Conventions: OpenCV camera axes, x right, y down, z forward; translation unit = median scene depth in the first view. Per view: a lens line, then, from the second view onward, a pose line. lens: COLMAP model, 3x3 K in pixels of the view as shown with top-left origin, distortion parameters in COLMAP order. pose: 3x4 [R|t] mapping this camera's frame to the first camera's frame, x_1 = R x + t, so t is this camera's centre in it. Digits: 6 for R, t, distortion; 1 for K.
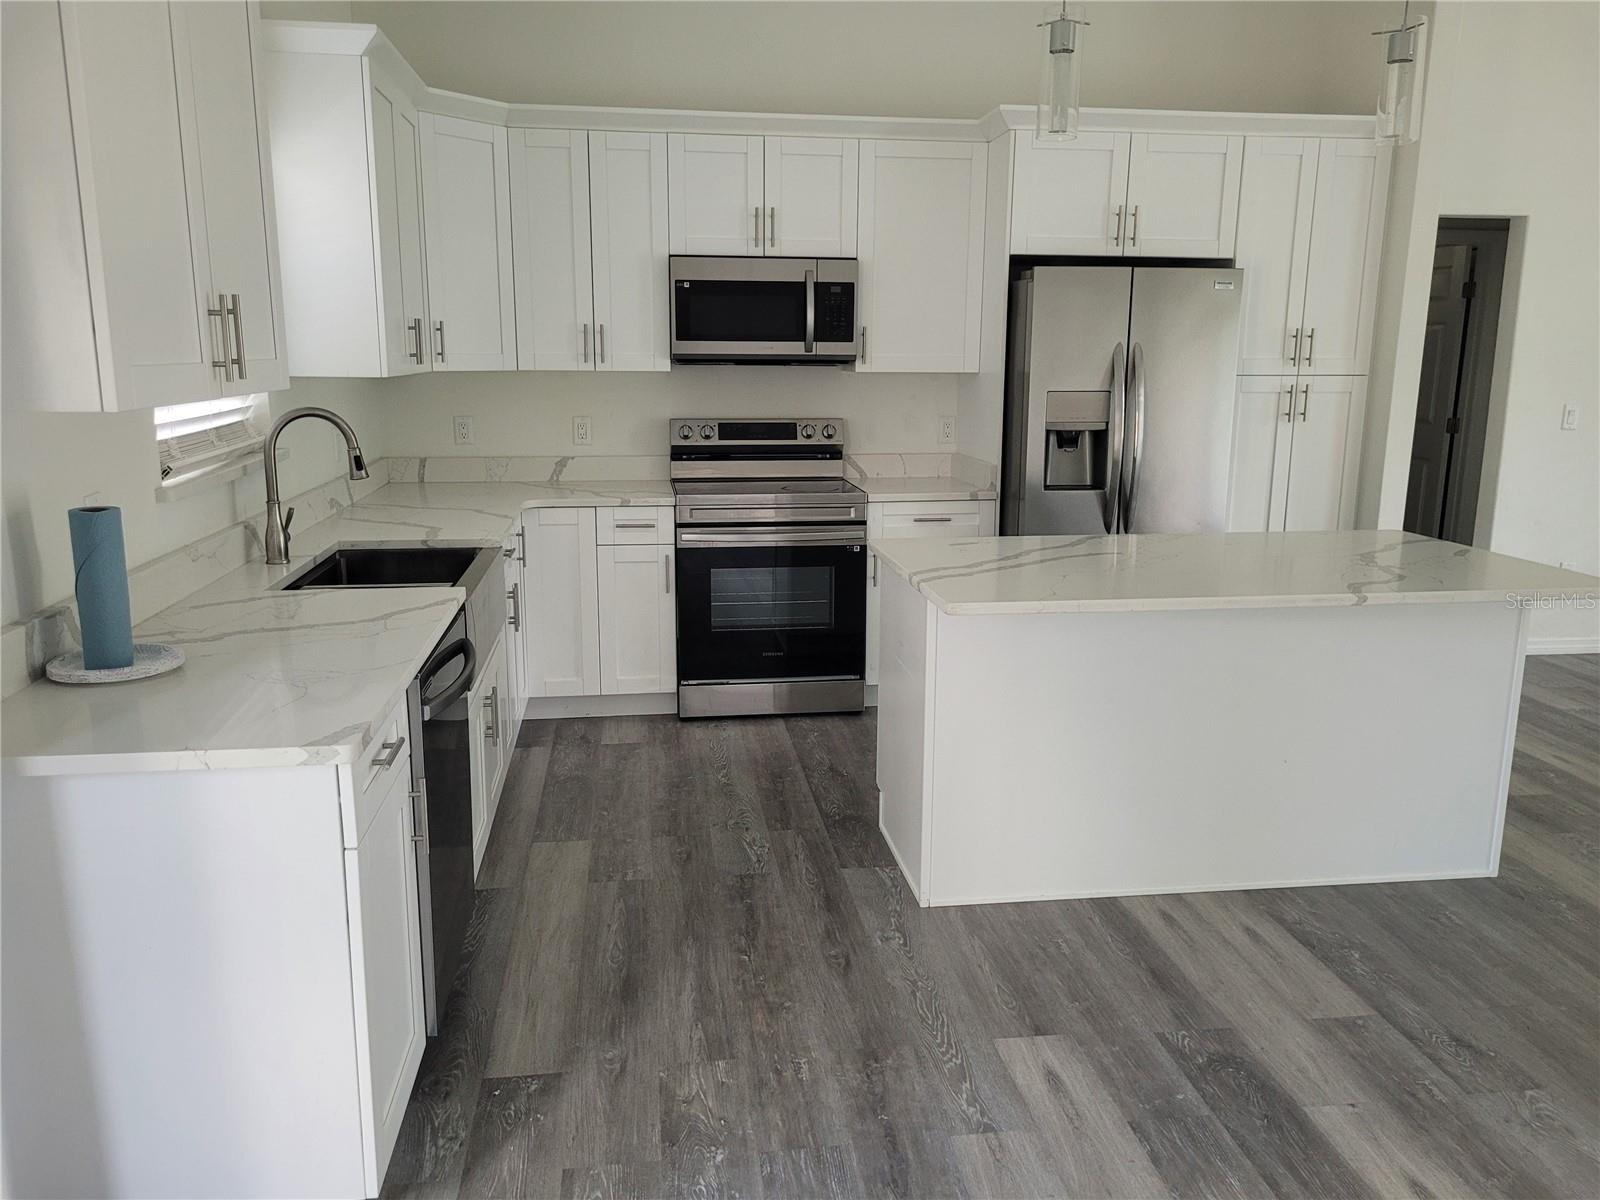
lens RADIAL K [[1213.2, 0, 795.5], [0, 1213.2, 597.5], [0, 0, 1]] dist [0.045243, -0.042251]
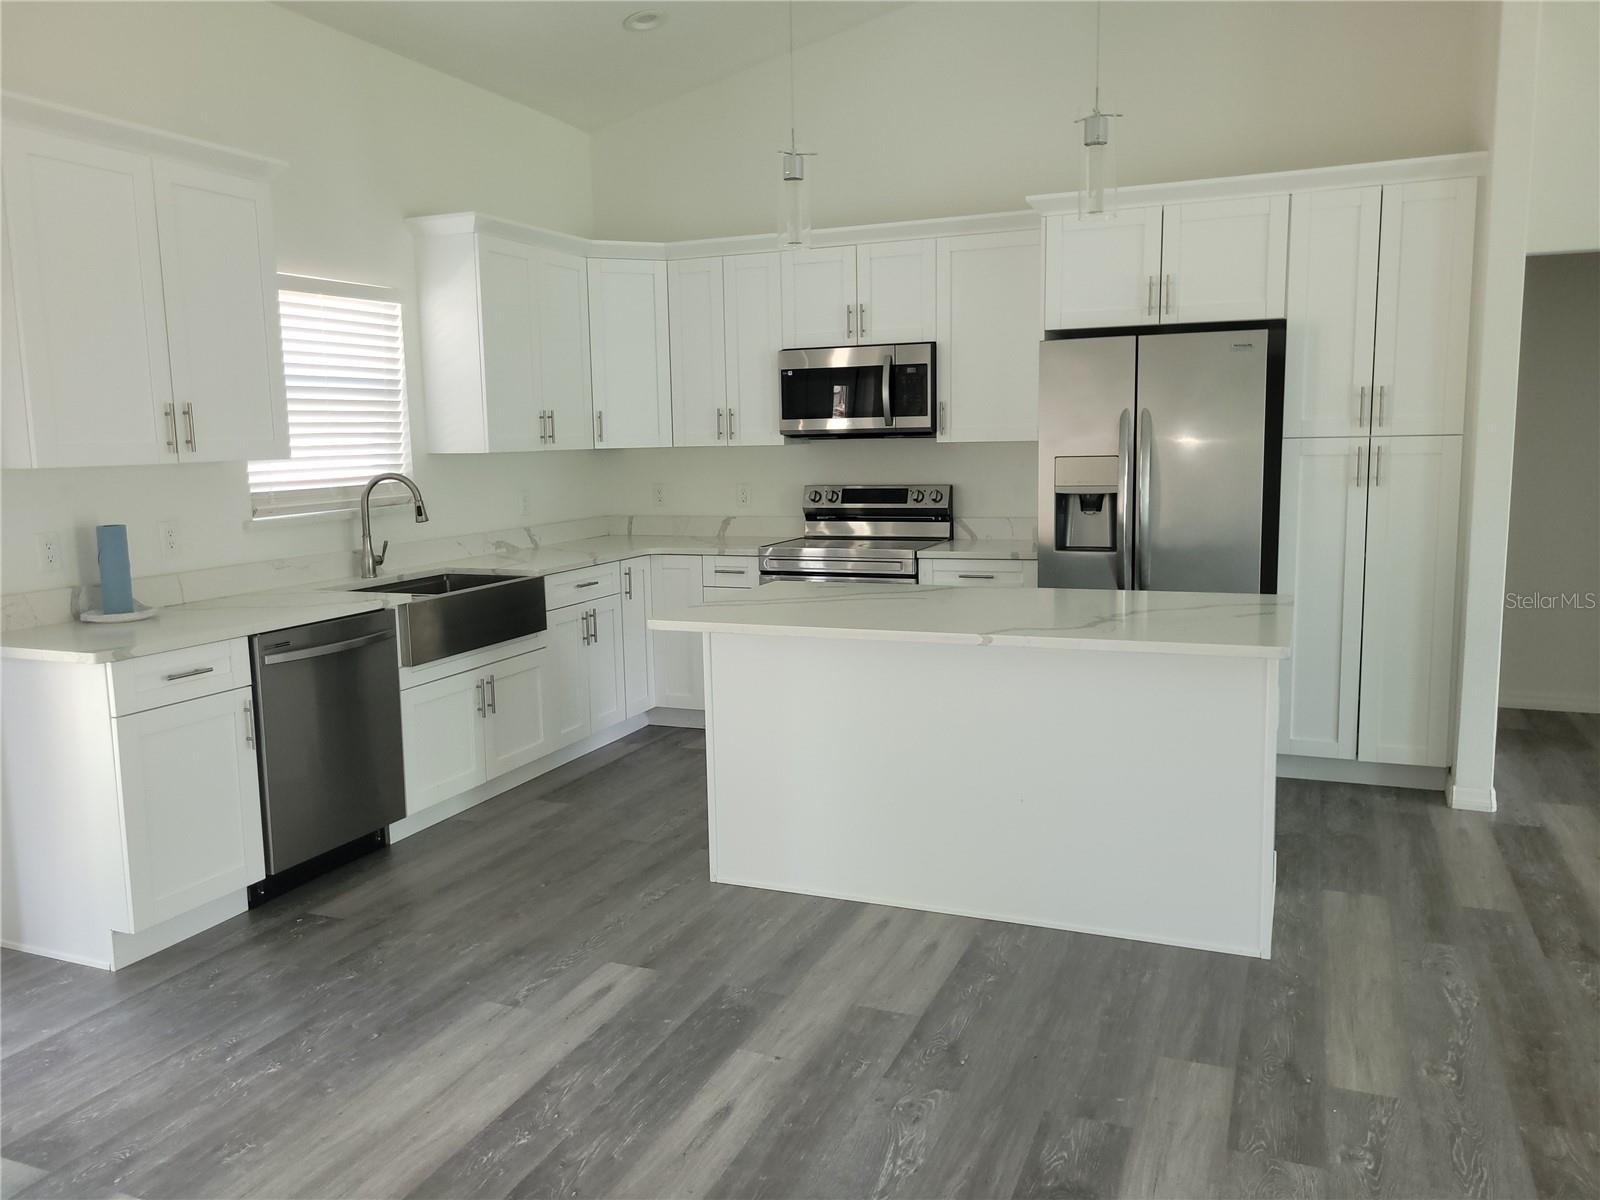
lens RADIAL K [[1213.2, 0, 787.1], [0, 1213.2, 597.0], [0, 0, 1]] dist [0.045243, -0.042251]
pose [[0.860483, 0.043994, -0.507575, 0.550533], [-0.076883, 0.996069, -0.044004, 0.015490], [0.503644, 0.076889, 0.860483, -0.012899]]
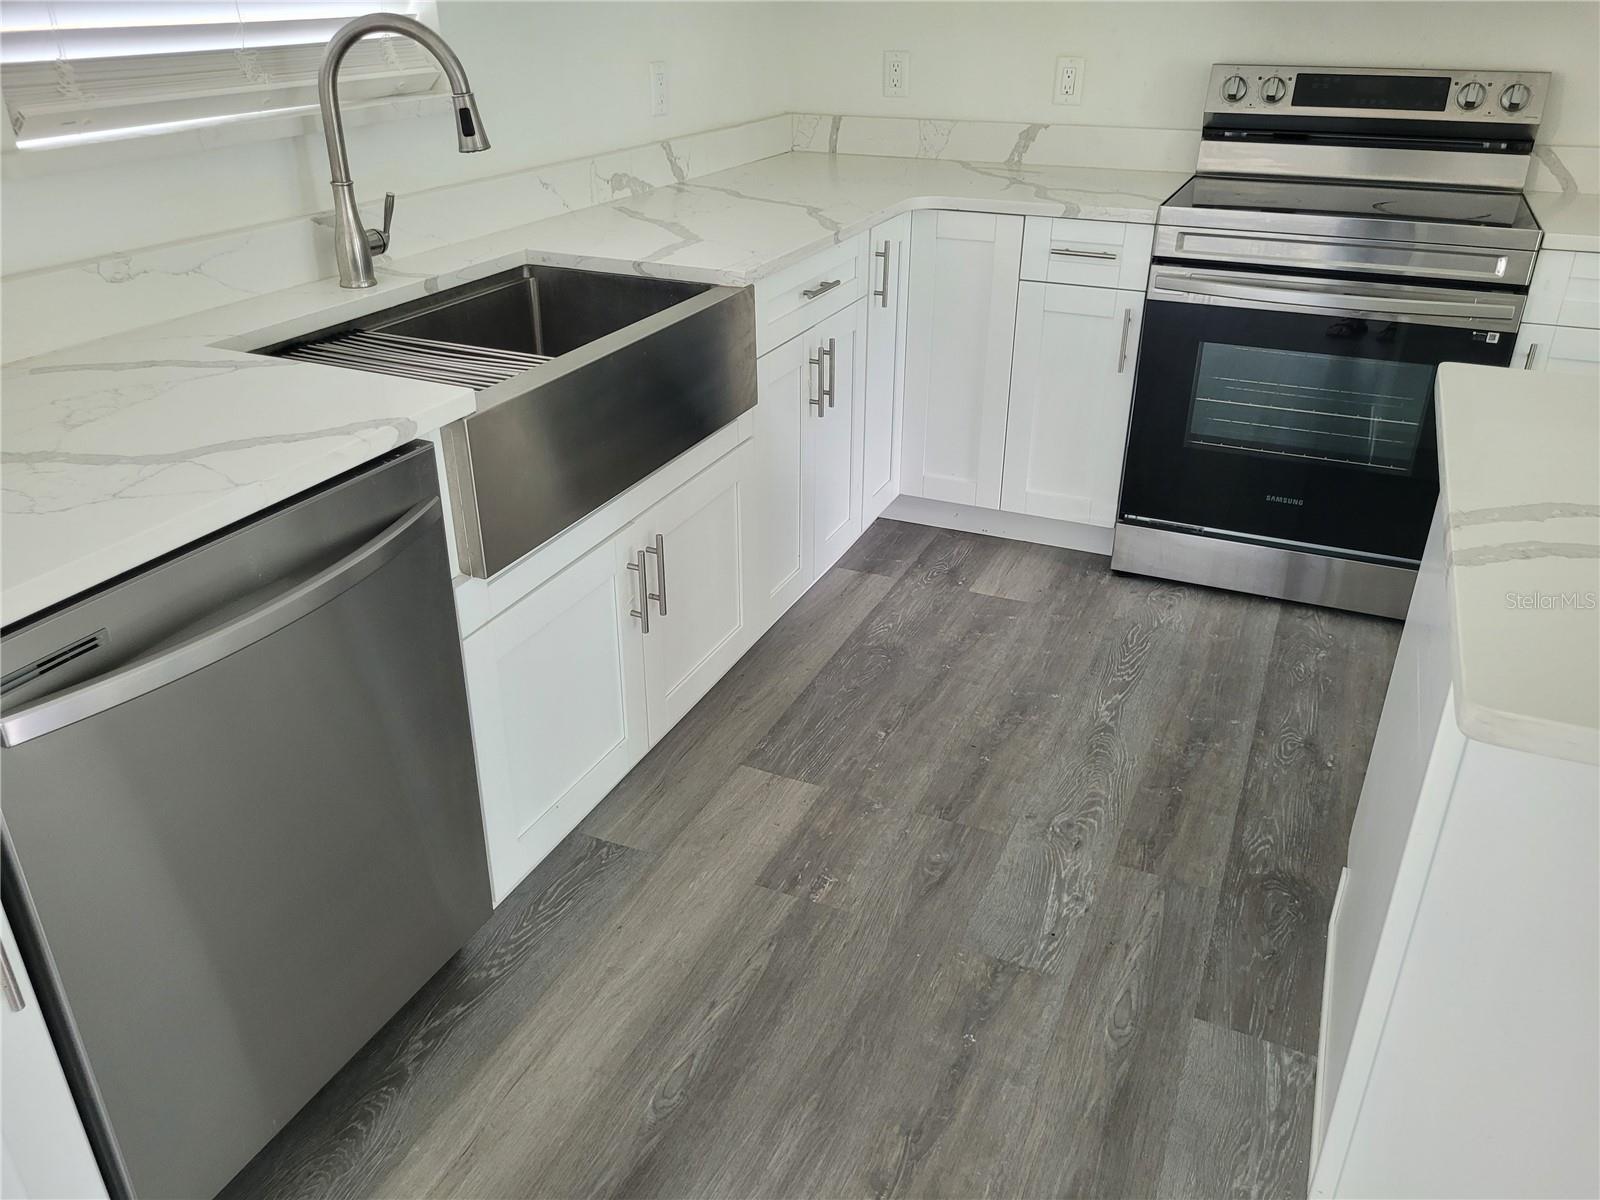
lens RADIAL K [[1213.2, 0, 805.1], [0, 1213.2, 596.7], [0, 0, 1]] dist [0.045243, -0.042251]
pose [[0.853775, 0.234103, -0.465042, 0.073439], [-0.105217, 0.952360, 0.286250, -0.057223], [0.509900, -0.195463, 0.837733, 0.401437]]
